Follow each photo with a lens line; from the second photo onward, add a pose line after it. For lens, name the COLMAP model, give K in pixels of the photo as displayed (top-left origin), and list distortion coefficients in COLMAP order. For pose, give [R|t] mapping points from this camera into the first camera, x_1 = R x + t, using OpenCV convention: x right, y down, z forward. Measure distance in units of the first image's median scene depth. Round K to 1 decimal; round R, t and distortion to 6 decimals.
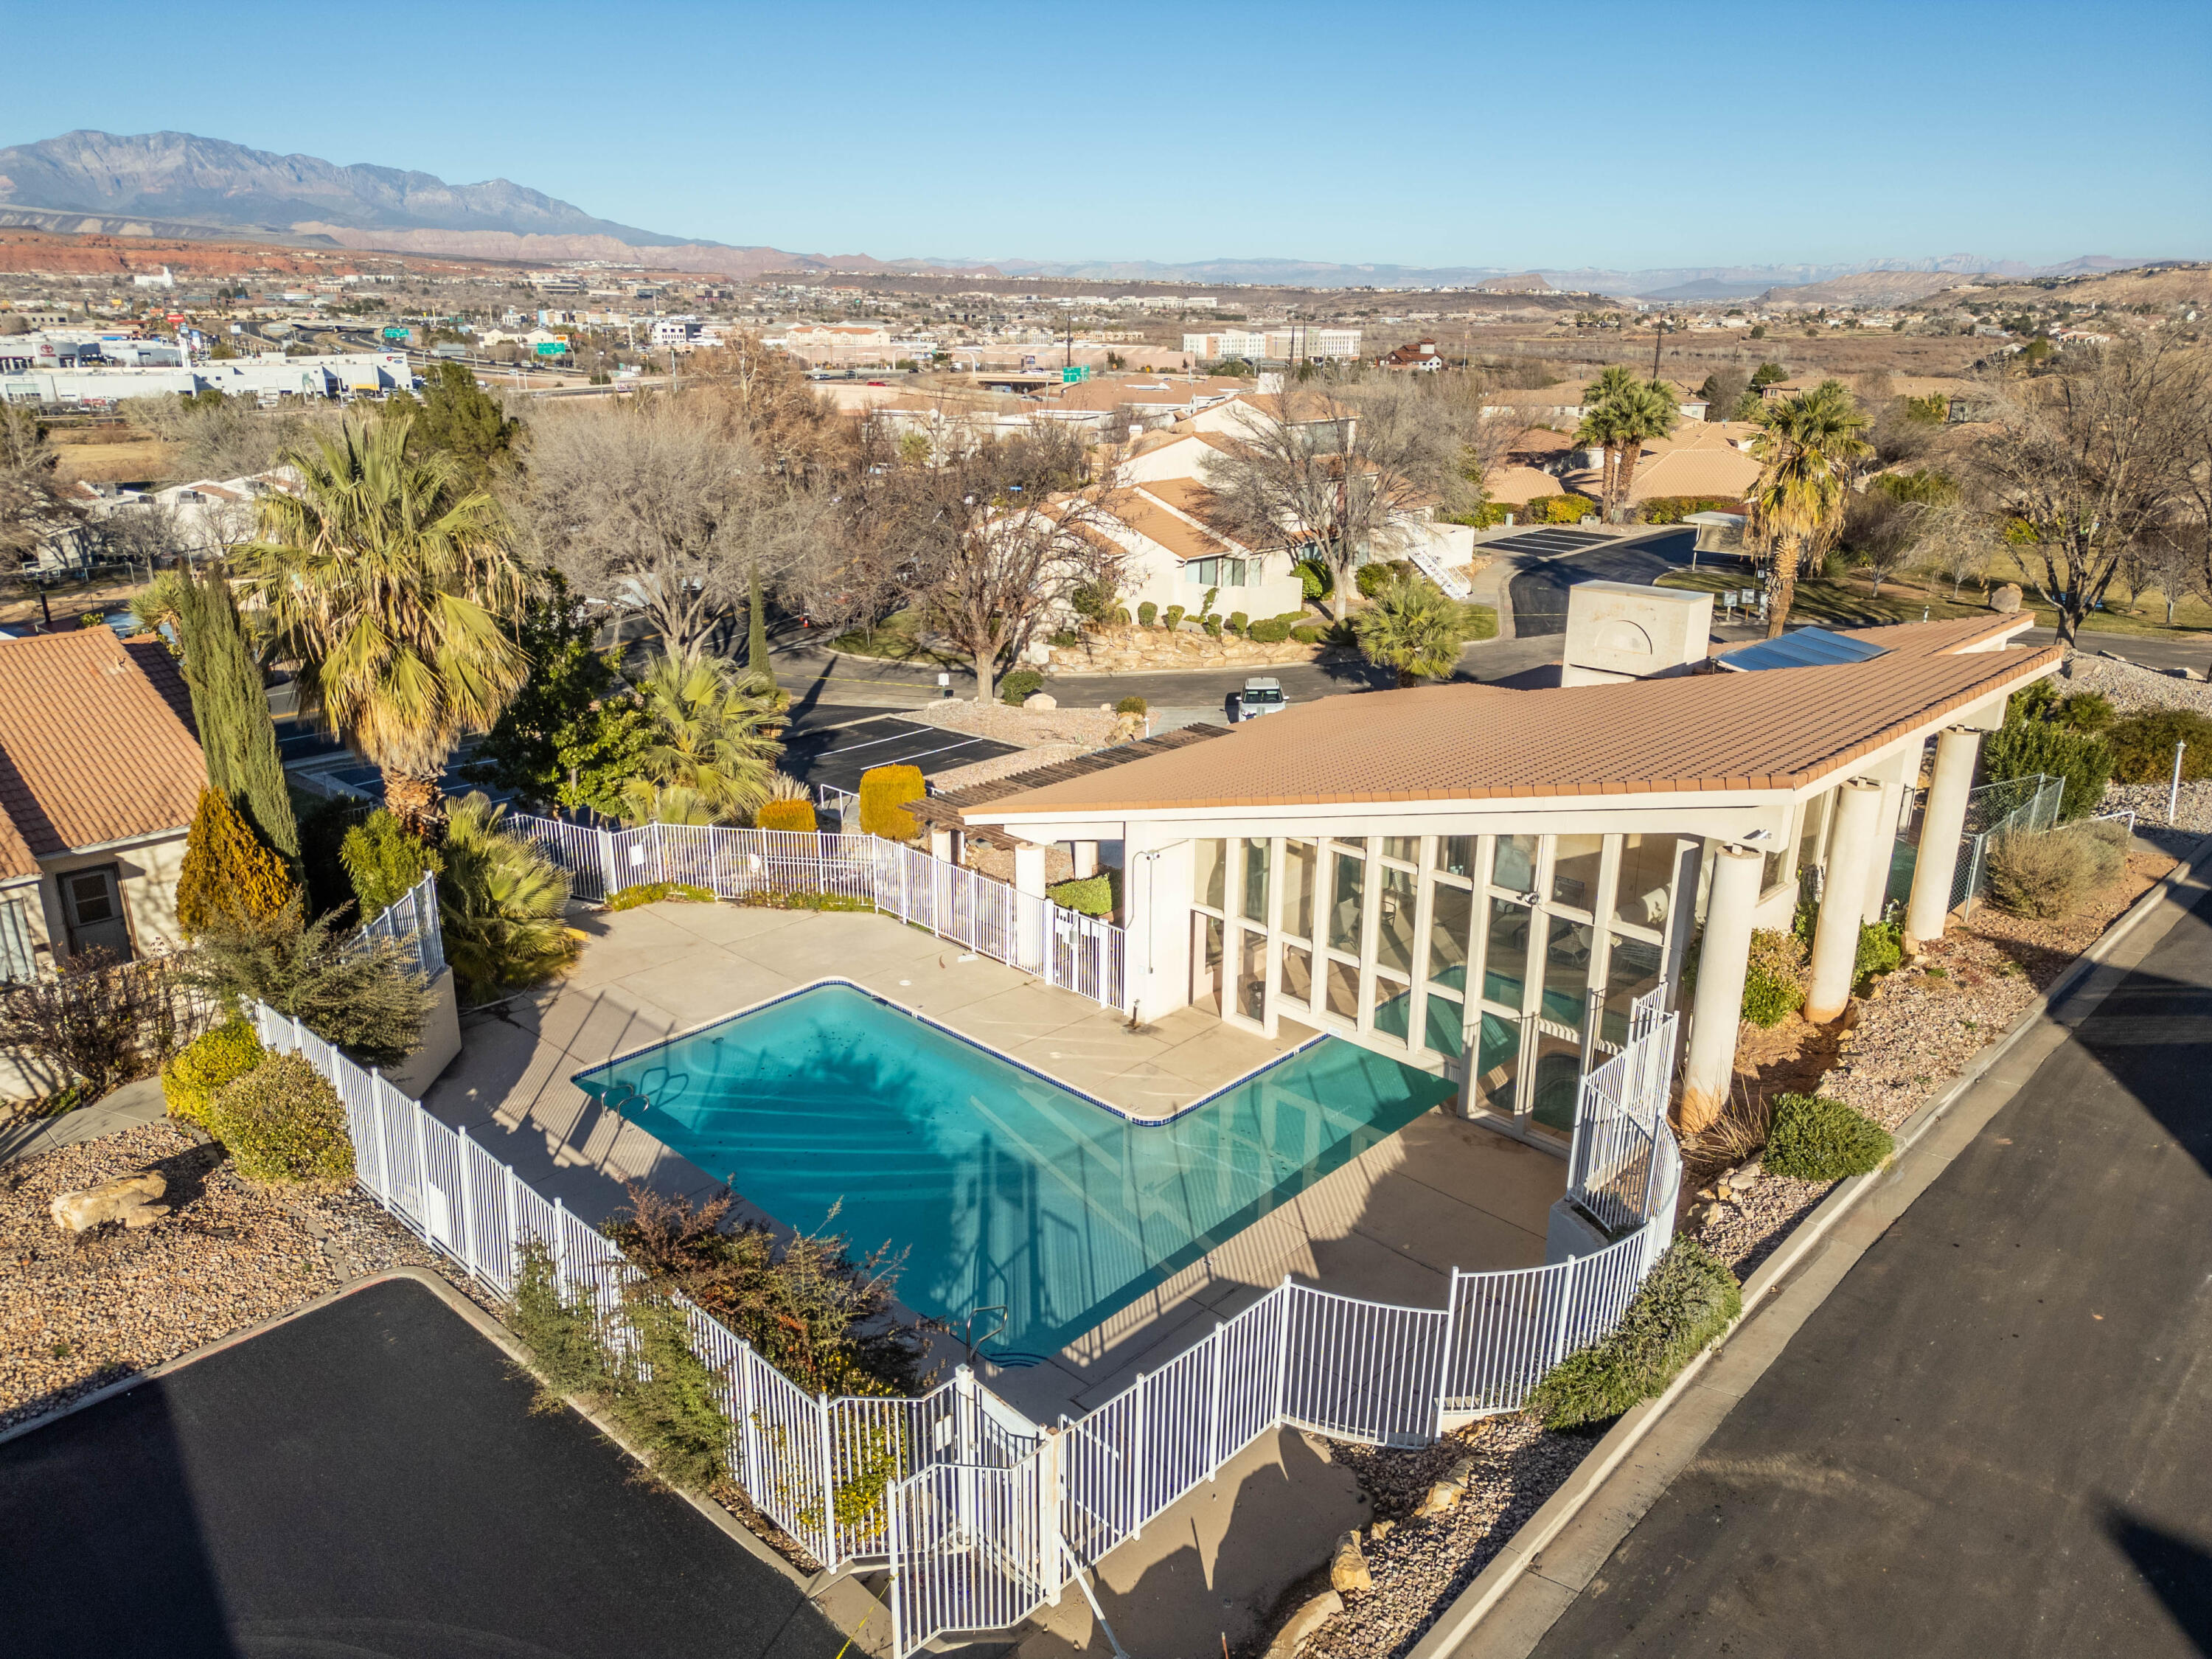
lens RADIAL K [[1543.5, 0, 1109.1], [0, 1543.5, 841.3], [0, 0, 1]] dist [0.075176, -0.067232]
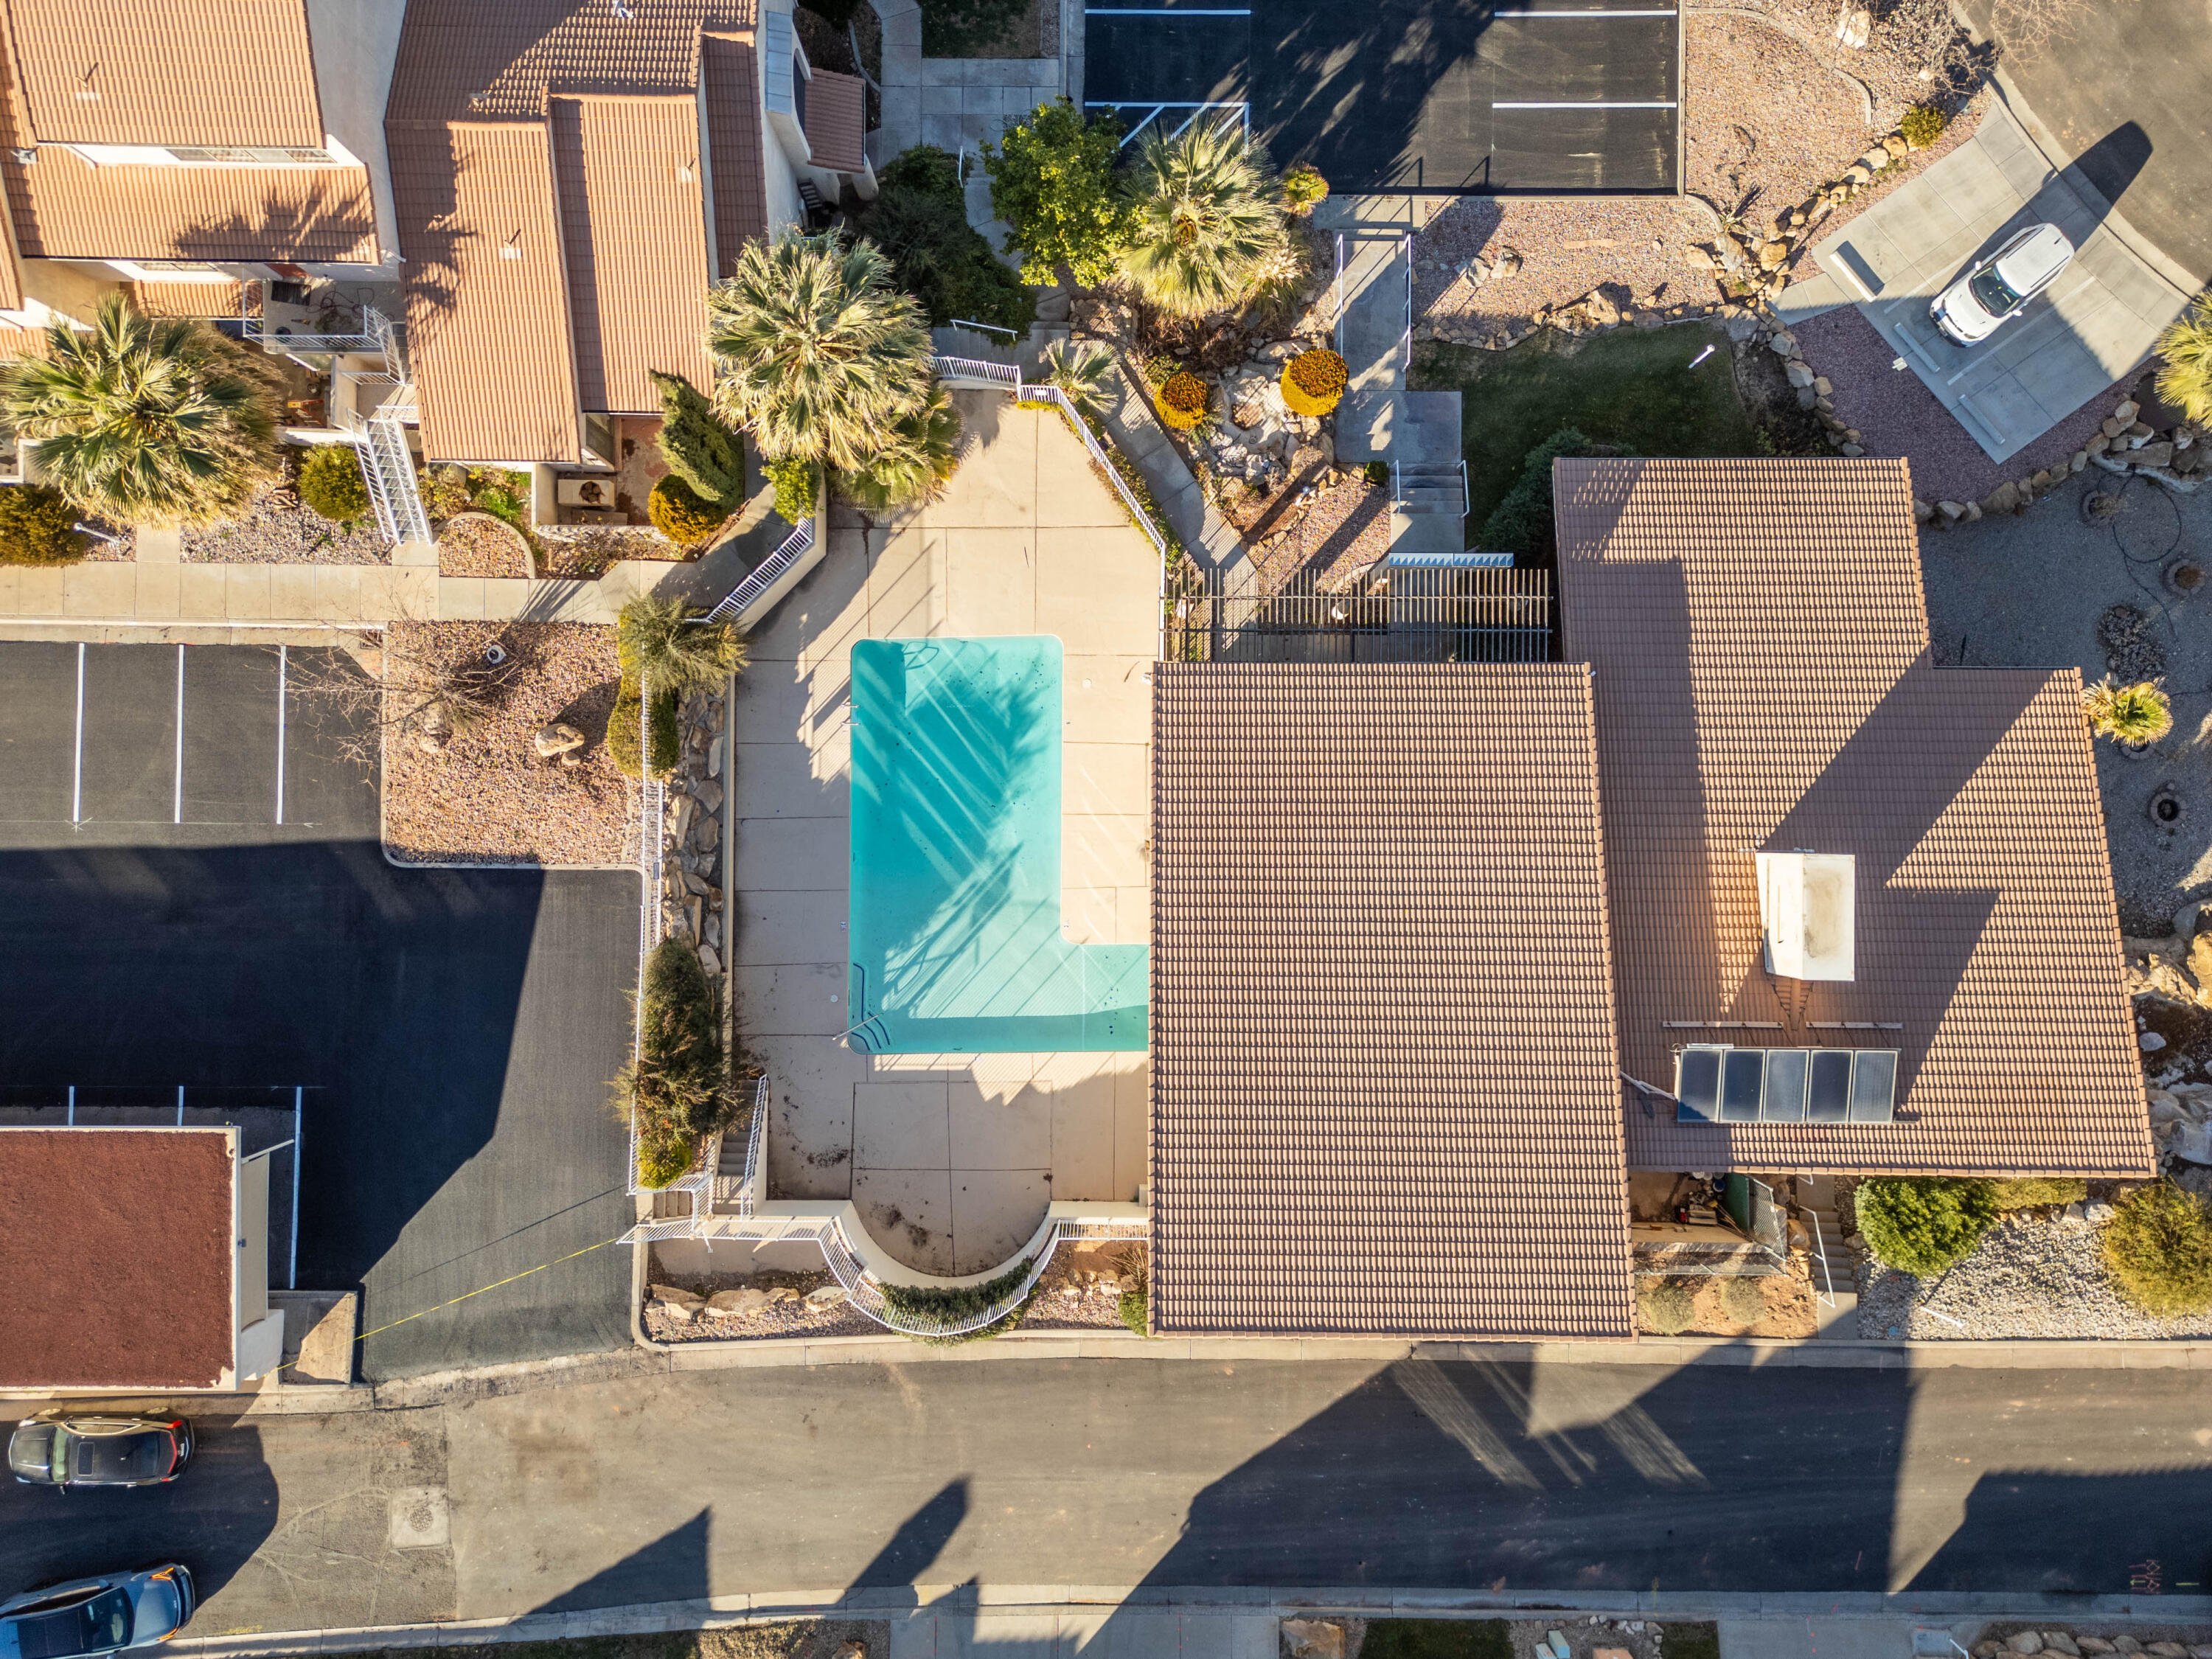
lens RADIAL K [[1543.5, 0, 1109.1], [0, 1543.5, 841.3], [0, 0, 1]] dist [0.075176, -0.067232]
pose [[0.687650, 0.725949, -0.011613, 0.001453], [-0.237735, 0.240248, 0.941150, -1.513411], [0.686017, -0.644421, 0.337790, 0.561485]]
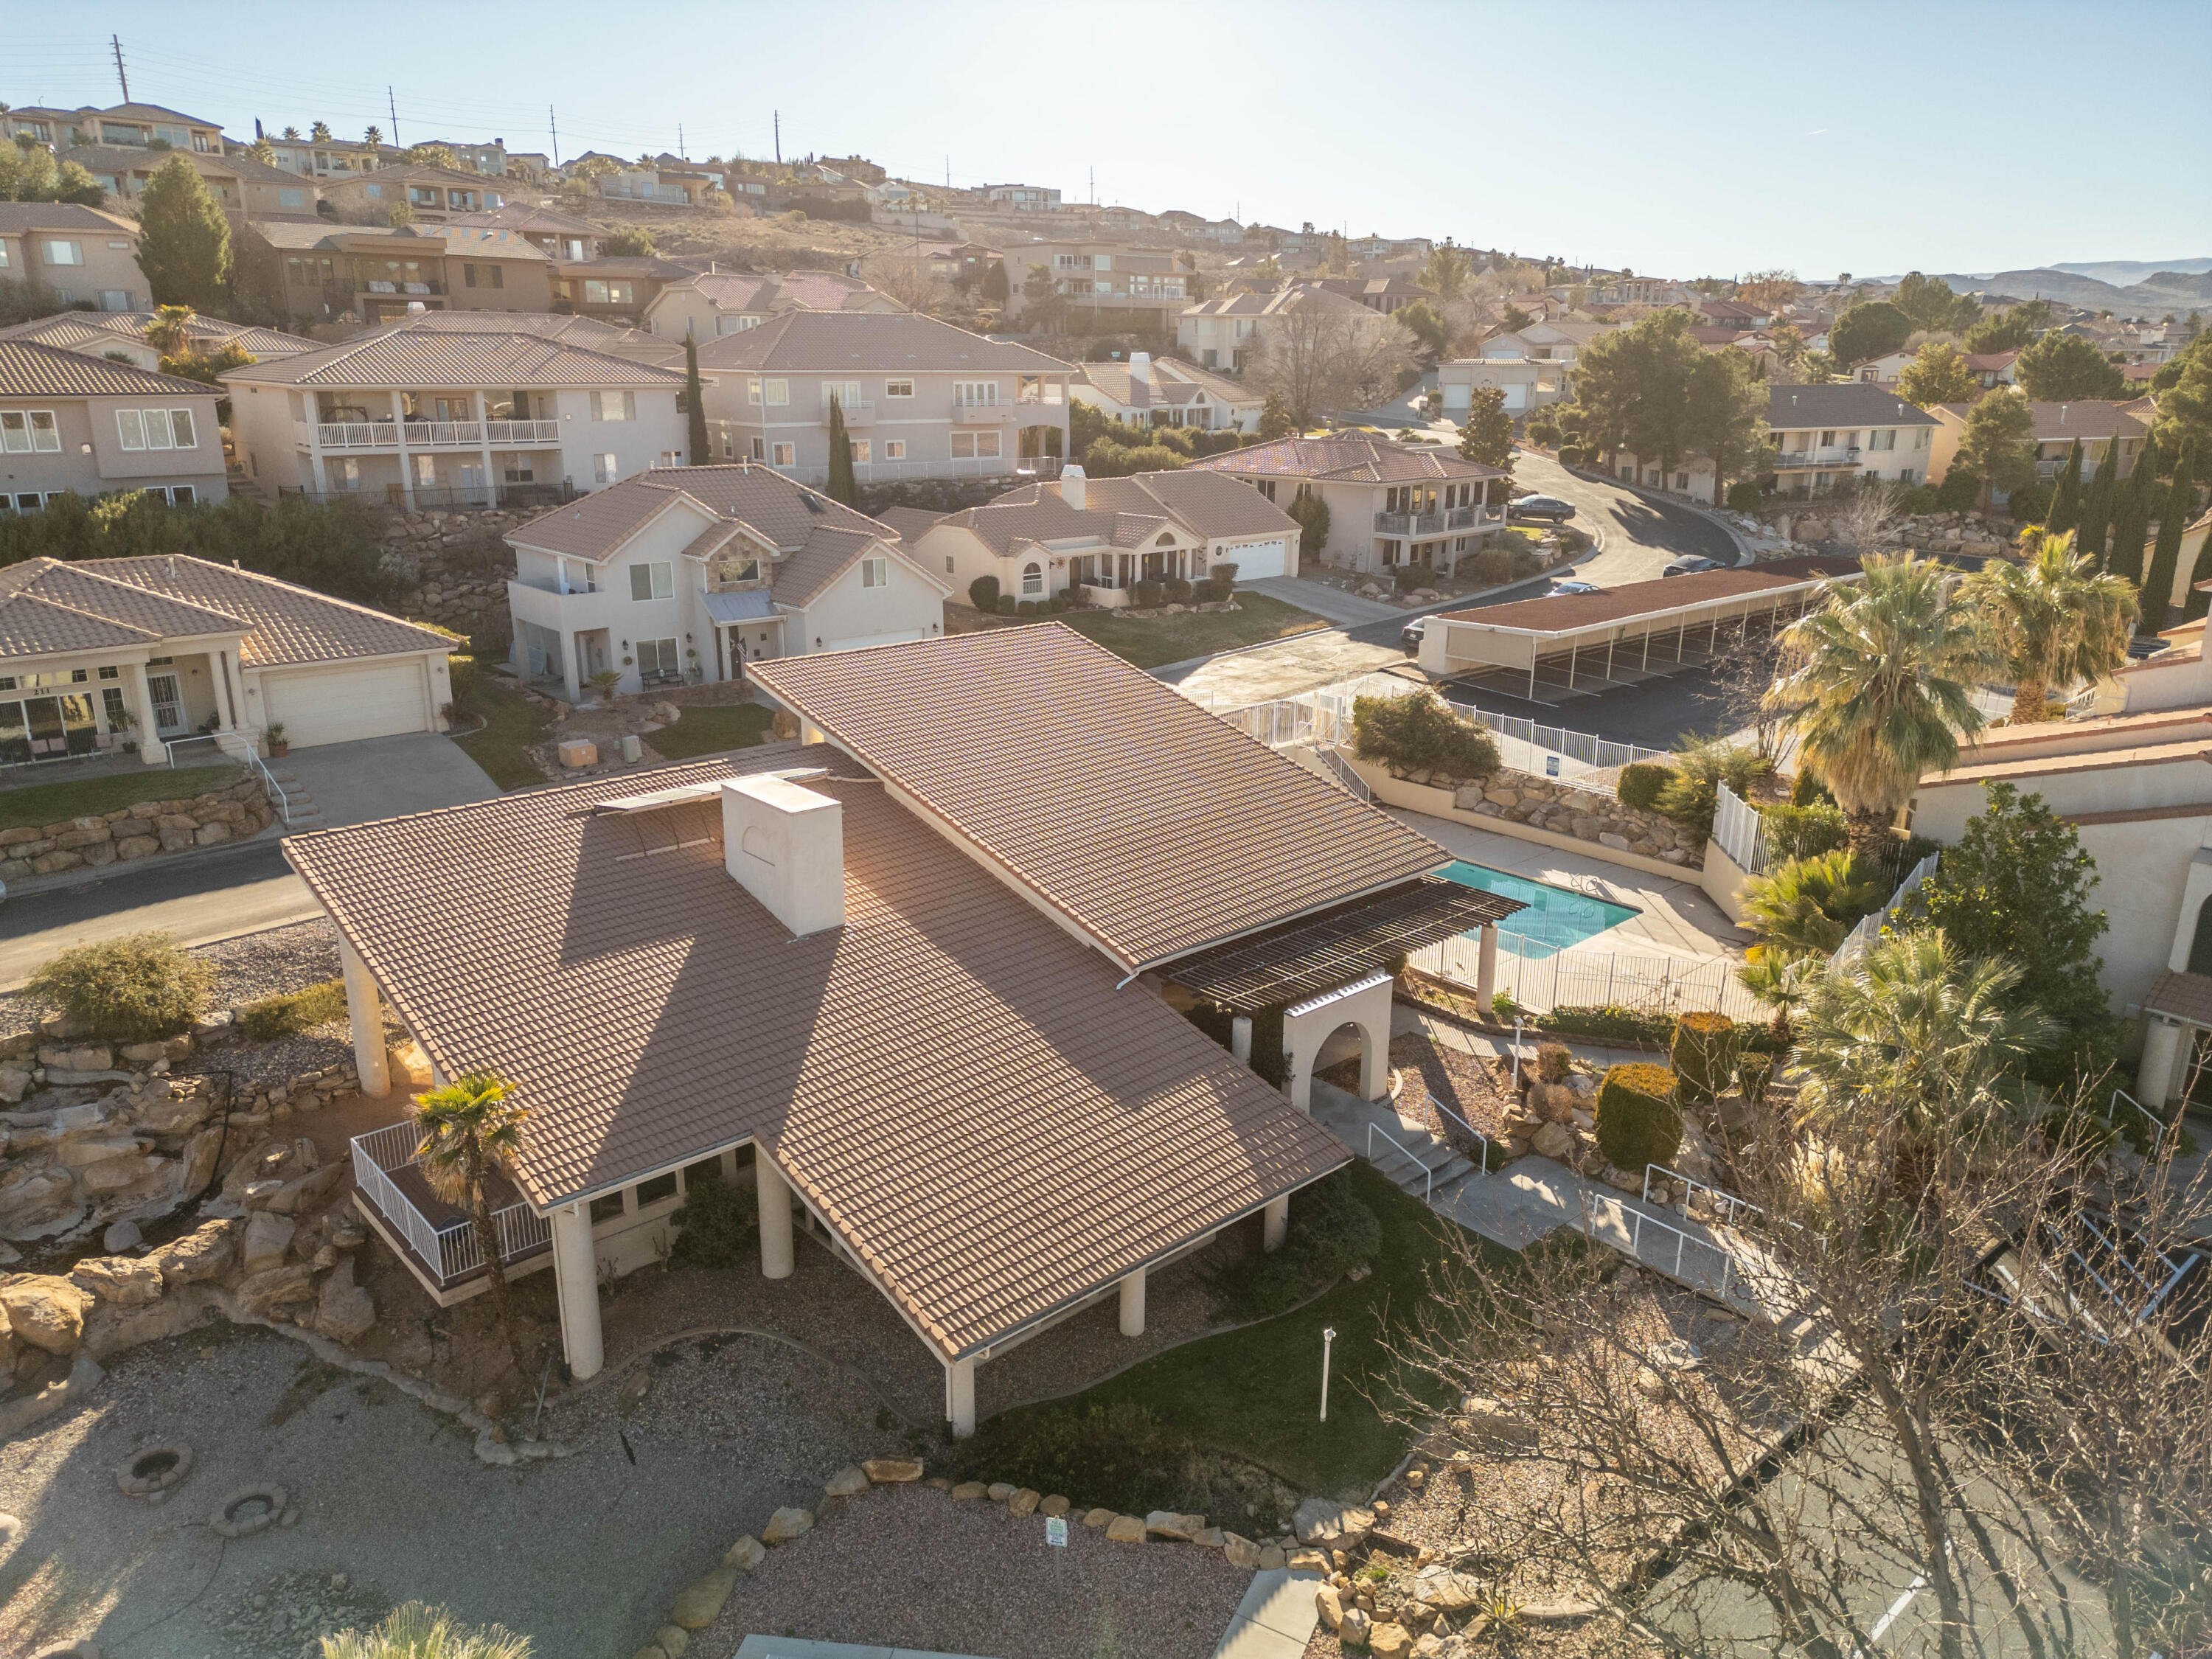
lens RADIAL K [[1543.5, 0, 1109.1], [0, 1543.5, 841.3], [0, 0, 1]] dist [0.075176, -0.067232]
pose [[-0.997039, -0.037779, 0.066978, 0.129956], [0.010546, 0.795588, 0.605746, -1.027855], [-0.076171, 0.604659, -0.792834, 2.573212]]
